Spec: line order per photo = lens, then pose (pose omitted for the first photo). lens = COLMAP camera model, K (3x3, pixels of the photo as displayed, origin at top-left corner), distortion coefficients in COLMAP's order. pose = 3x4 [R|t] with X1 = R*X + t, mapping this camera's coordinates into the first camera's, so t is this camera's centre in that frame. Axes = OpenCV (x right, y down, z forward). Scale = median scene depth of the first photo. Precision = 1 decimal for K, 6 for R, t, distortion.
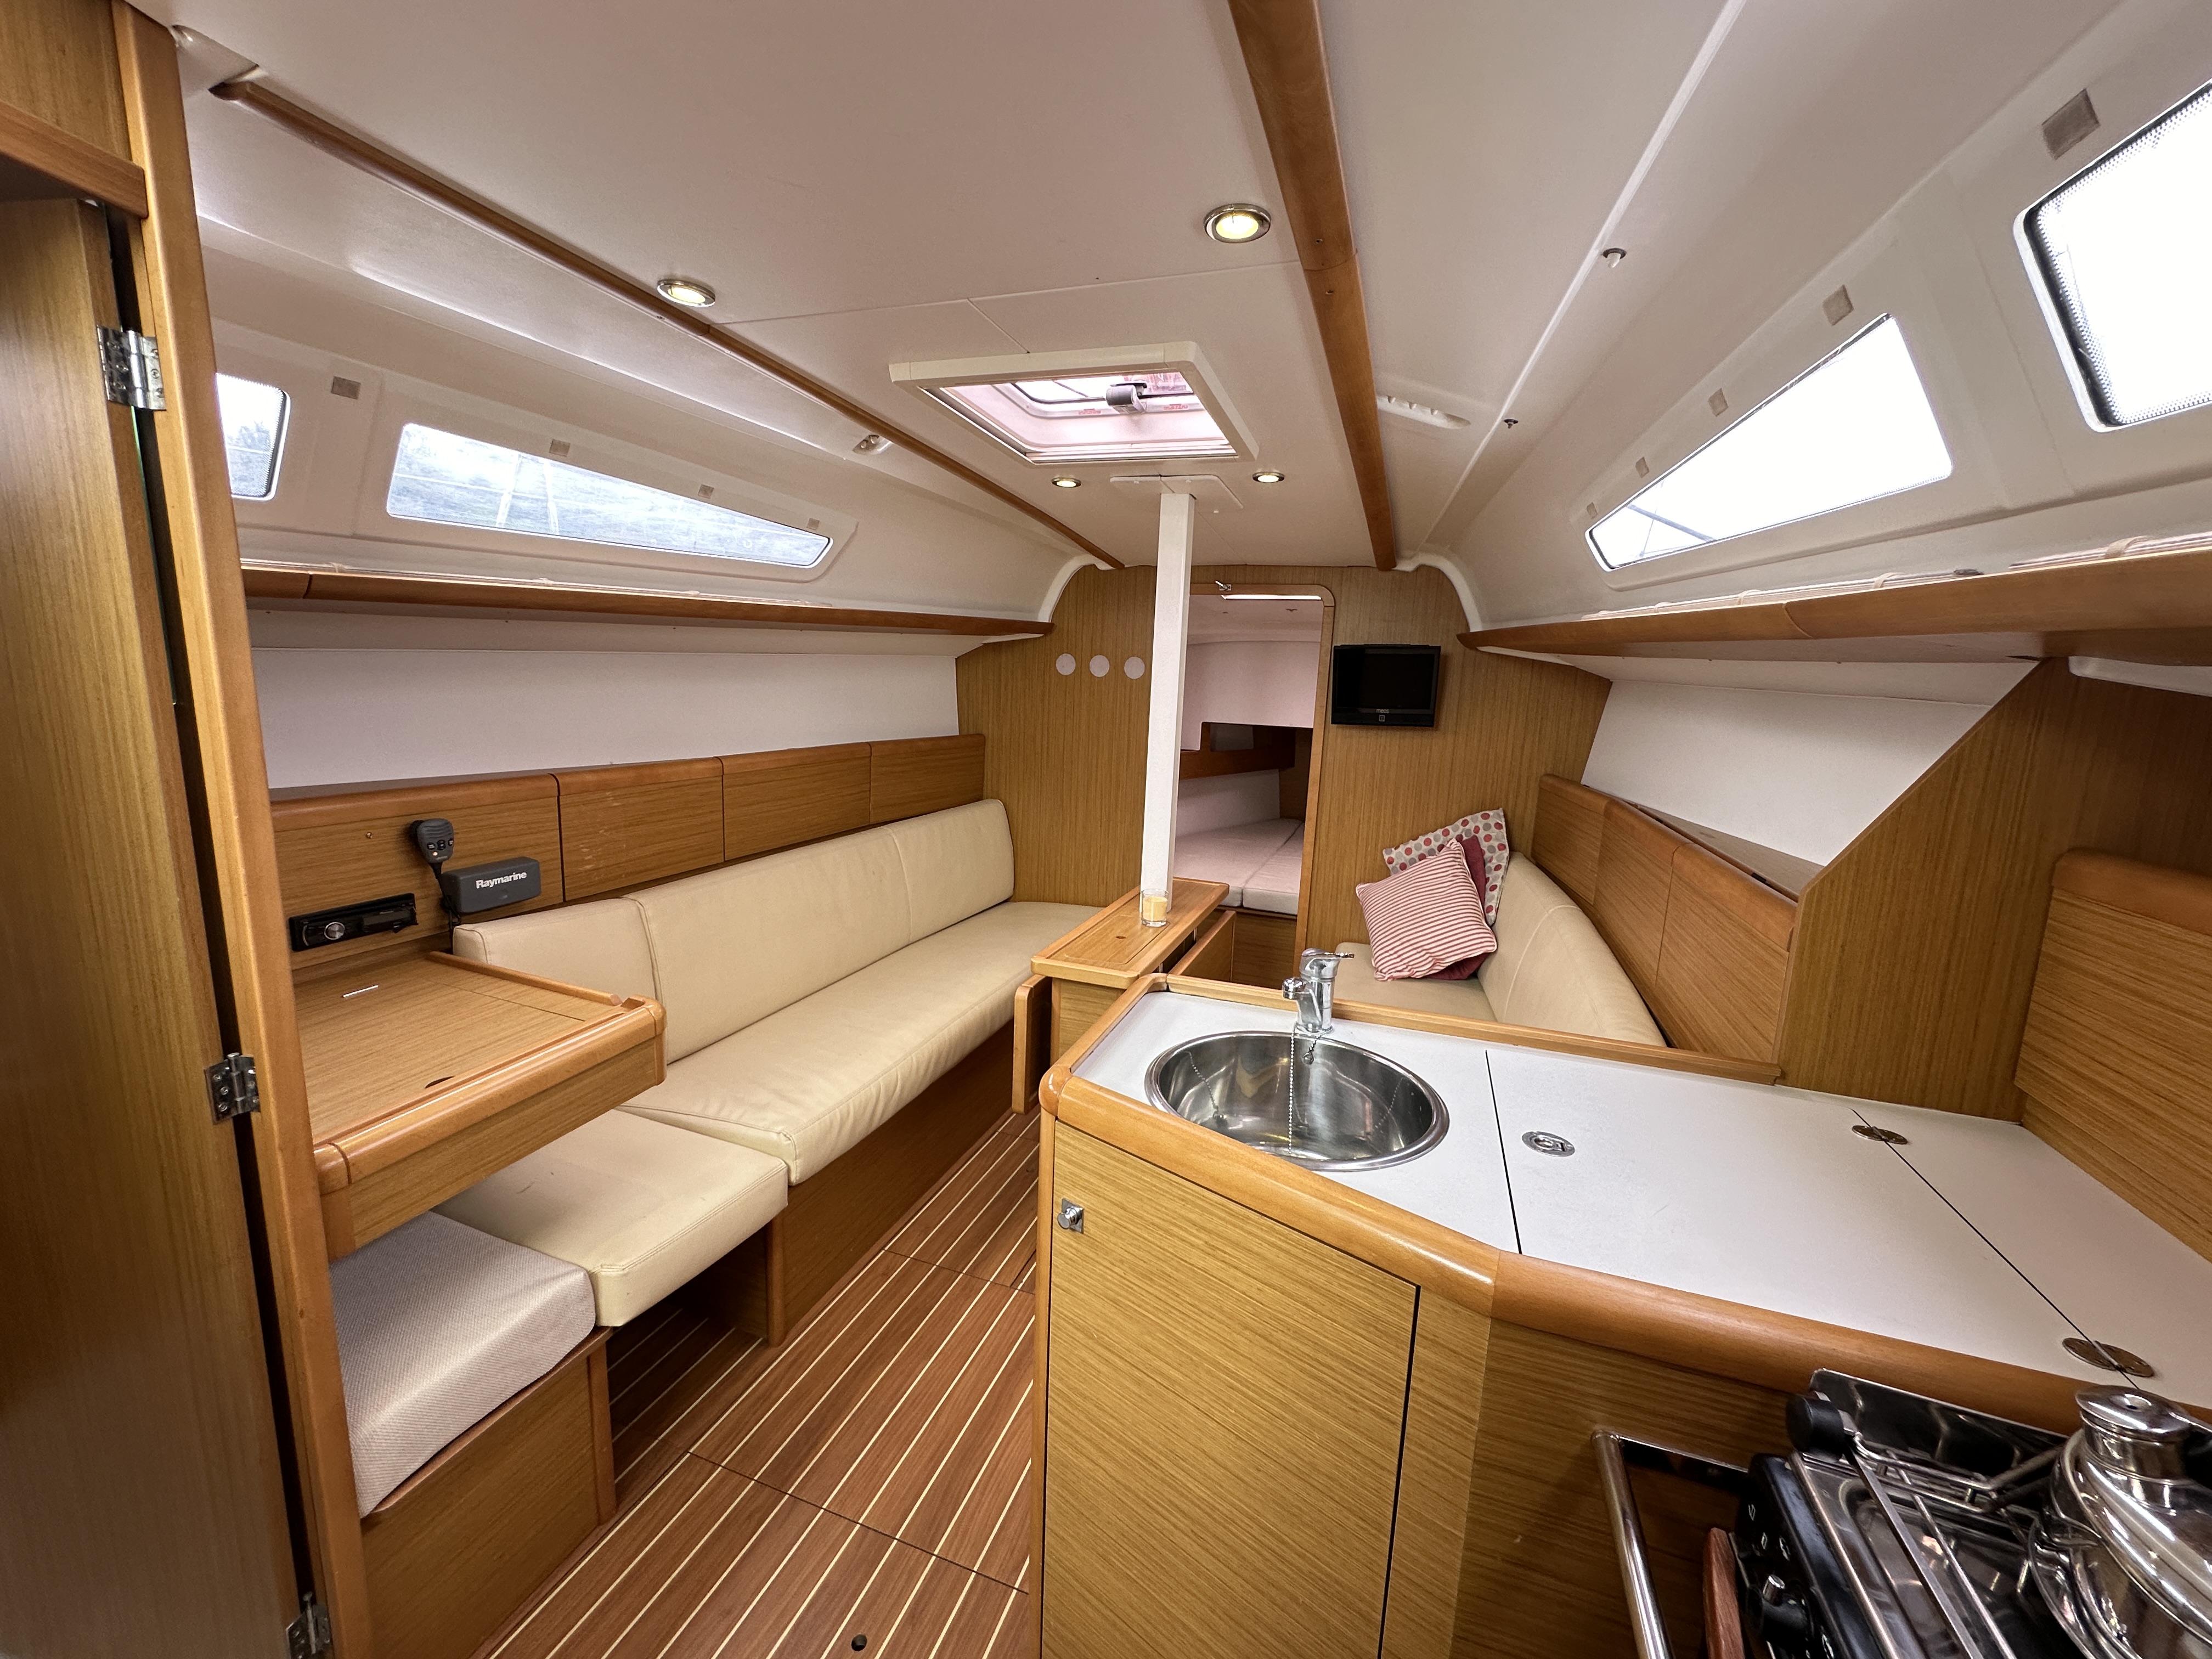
lens RADIAL K [[883.1, 0, 1106.0], [0, 883.1, 829.5], [0, 0, 1]] dist [-0.002760, 0.000708]
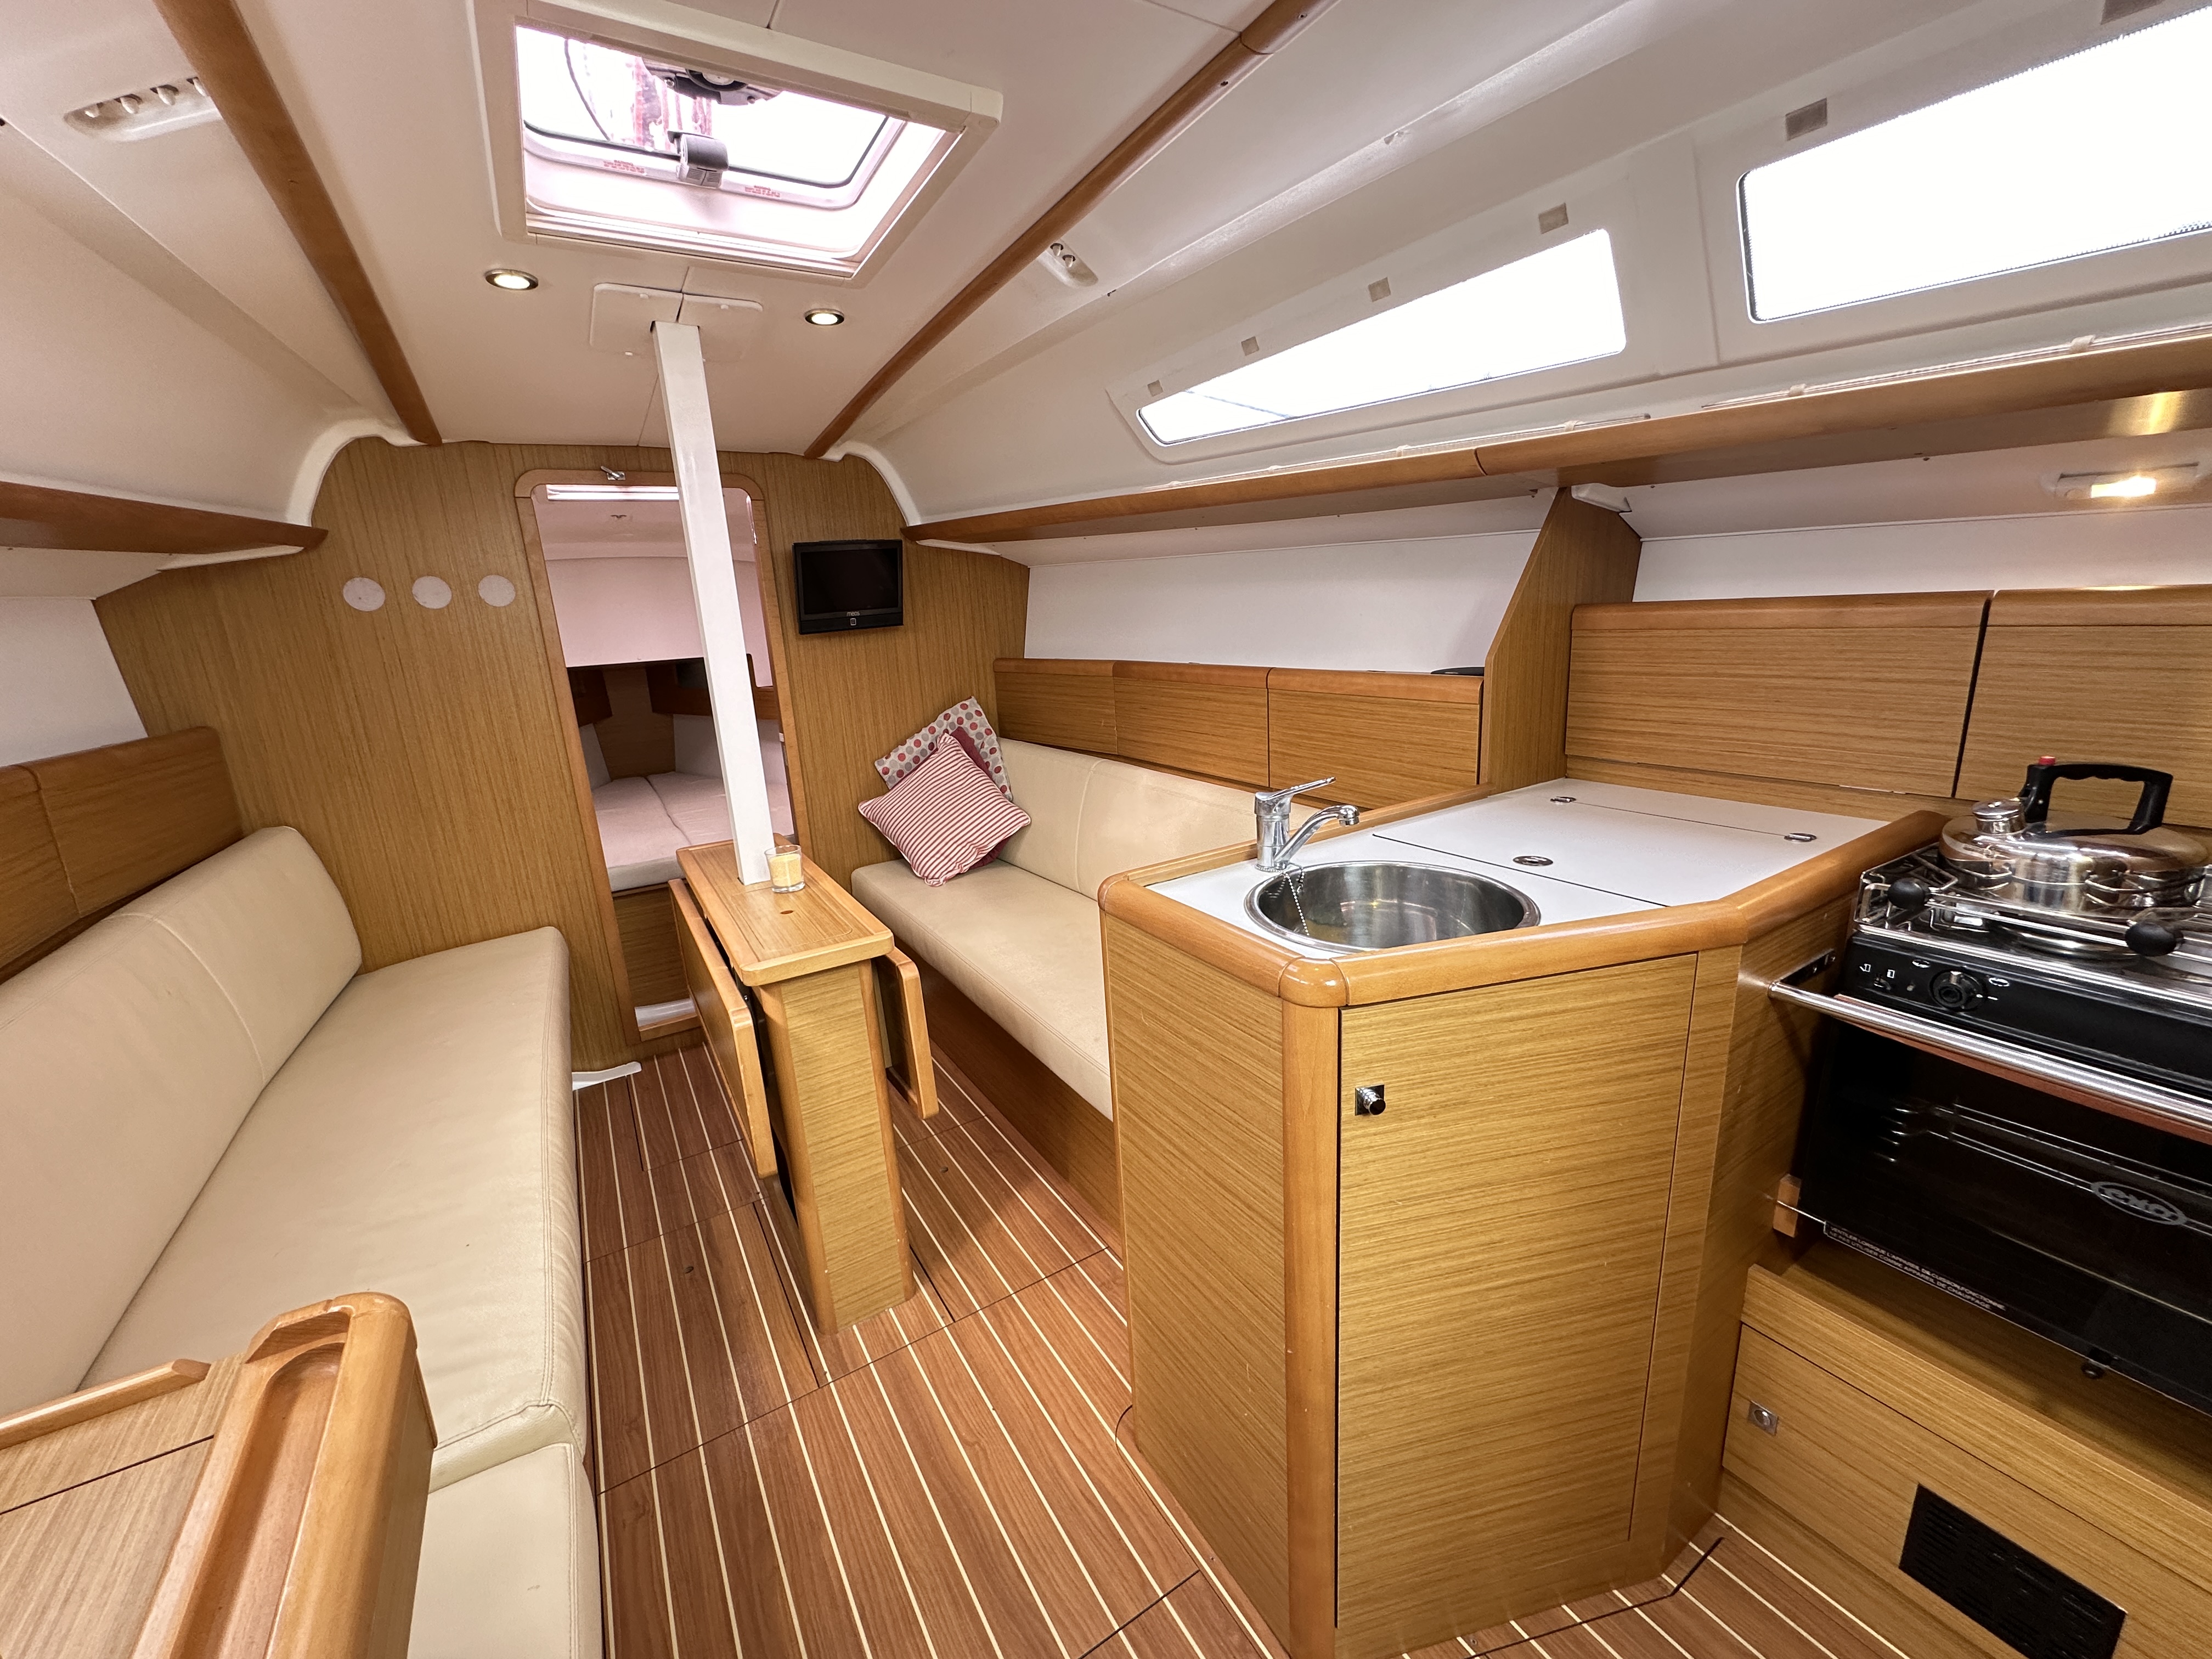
lens RADIAL K [[883.1, 0, 1106.0], [0, 883.1, 829.5], [0, 0, 1]] dist [-0.002760, 0.000708]
pose [[0.619465, -0.265822, 0.738649, -0.274286], [0.214154, 0.962459, 0.166766, -0.013285], [-0.755249, 0.054879, 0.653136, 0.204266]]
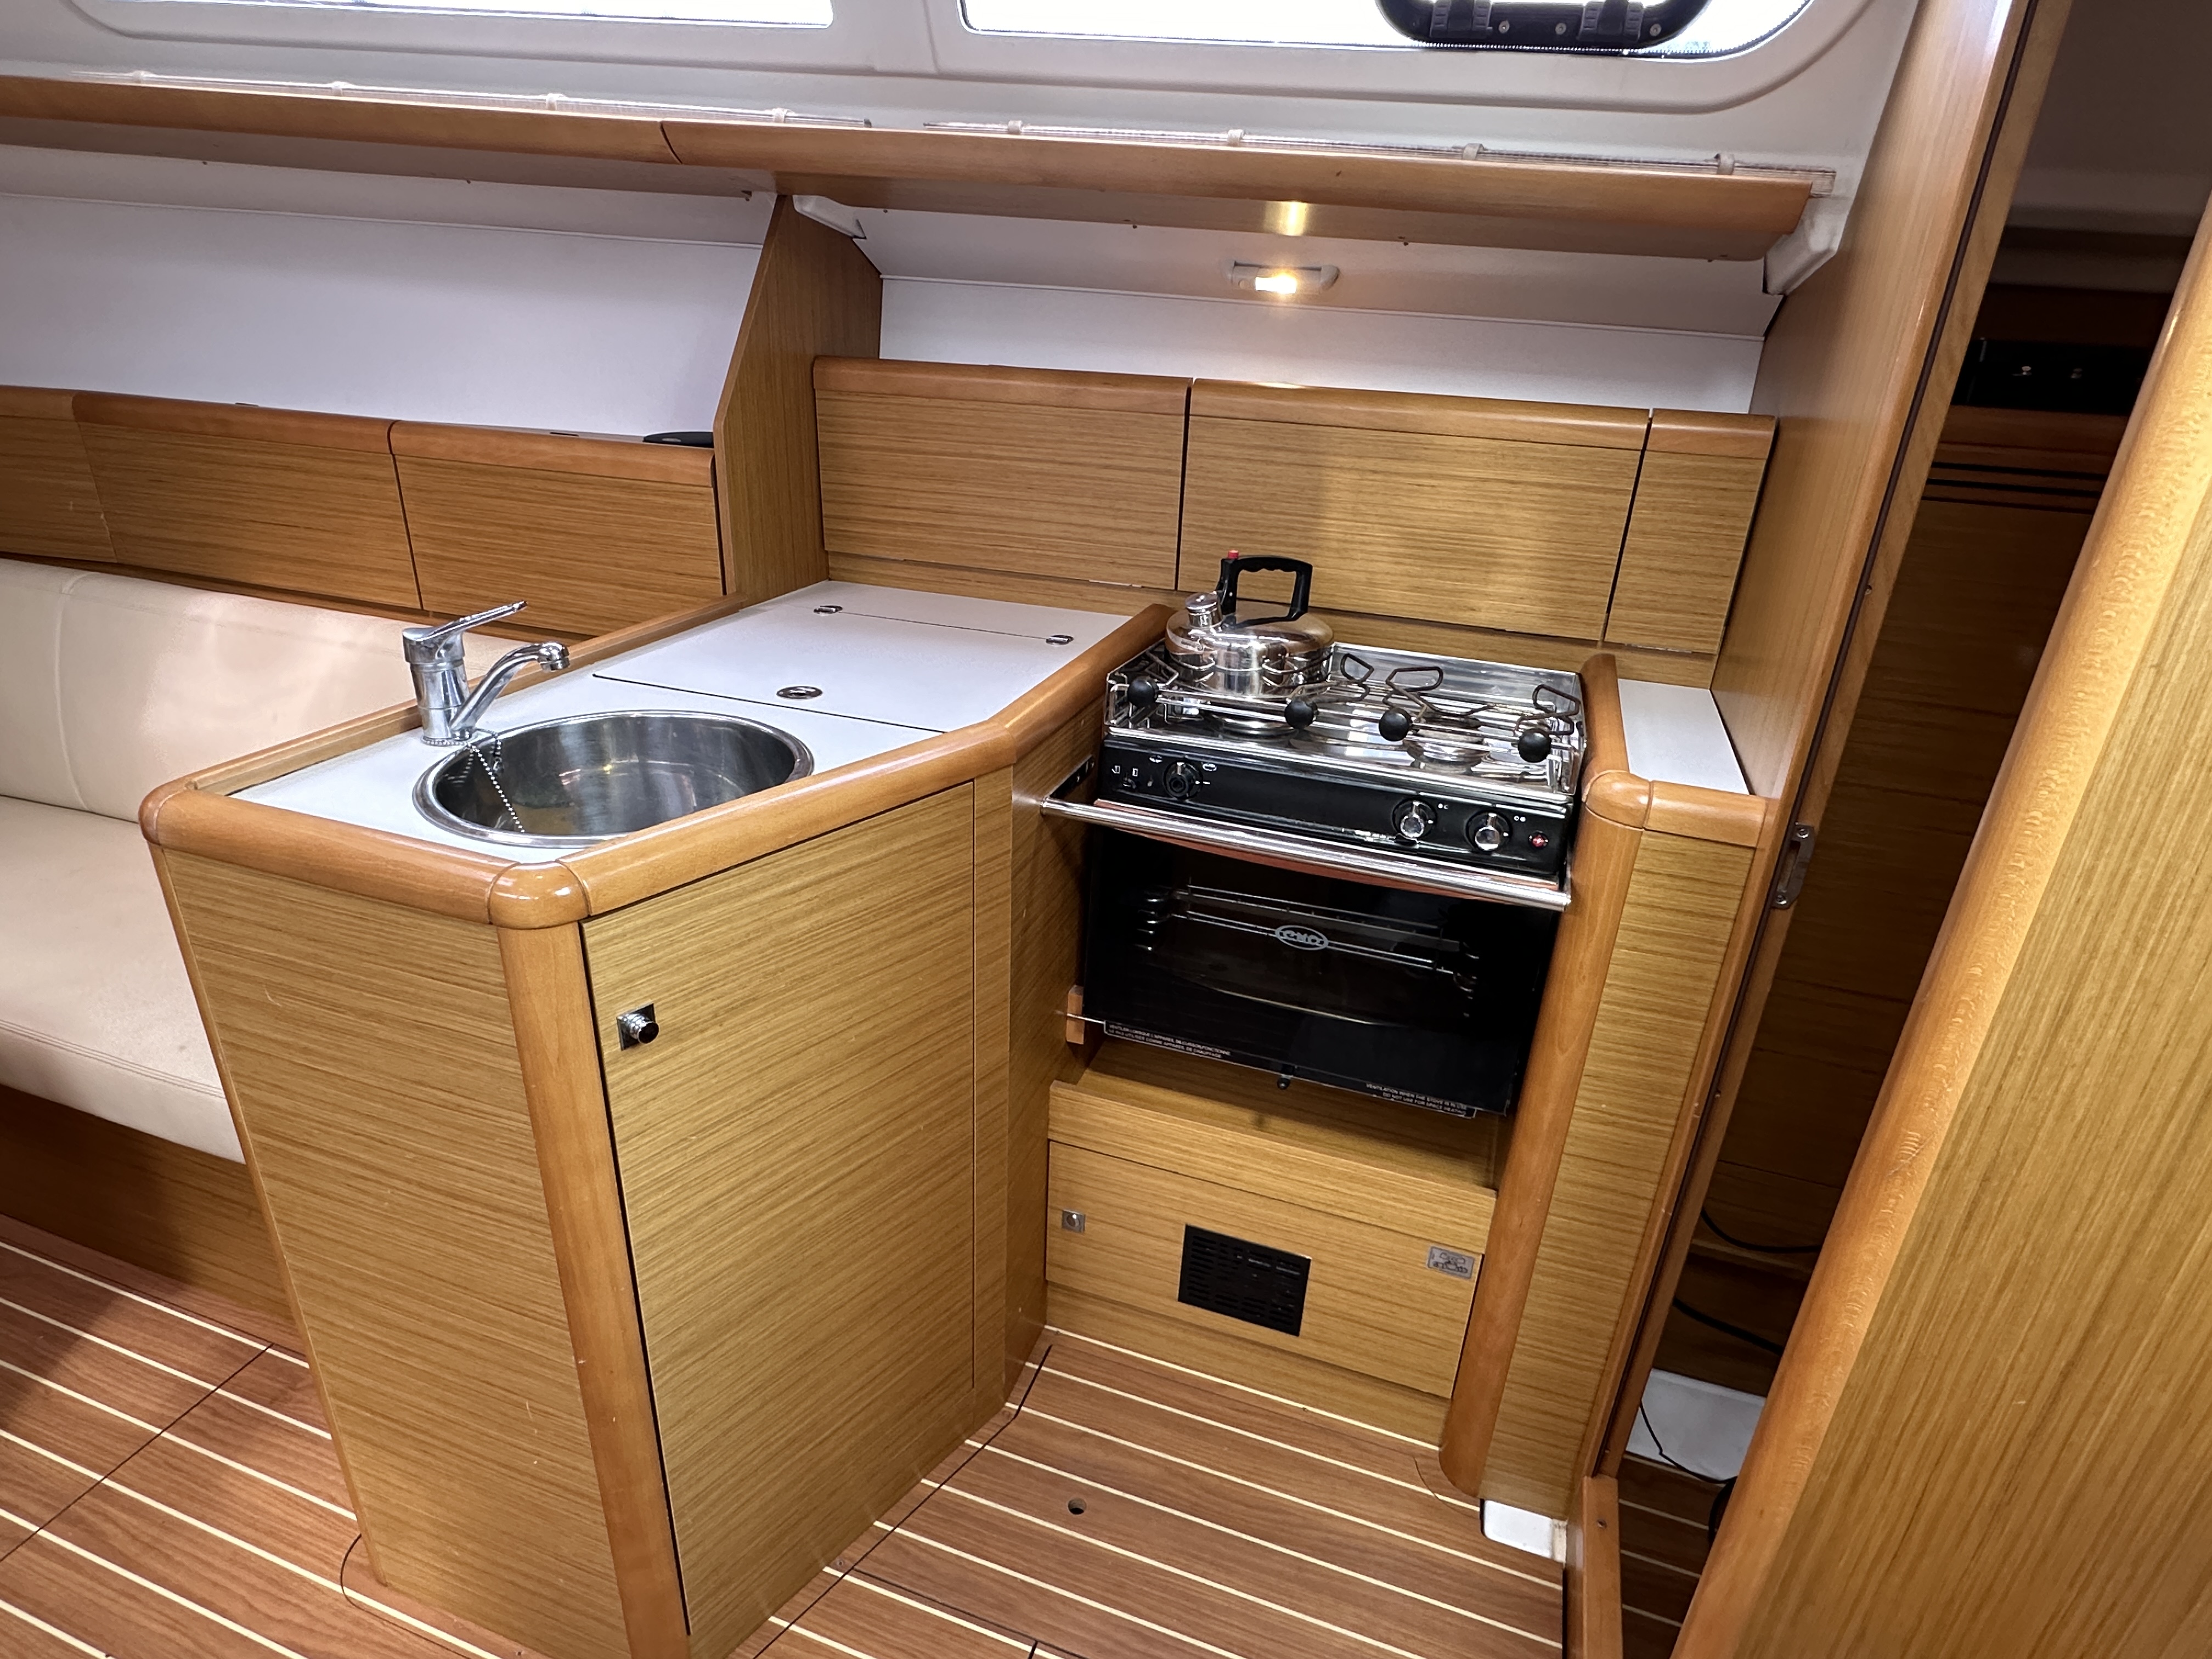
lens RADIAL K [[1218.5, 0, 1102.2], [0, 1218.5, 840.2], [0, 0, 1]] dist [-0.005657, 0.000887]
pose [[-0.005117, -0.441110, 0.897438, -0.291572], [0.129685, 0.889578, 0.437987, -0.026055], [-0.991542, 0.118625, 0.052653, 0.191525]]
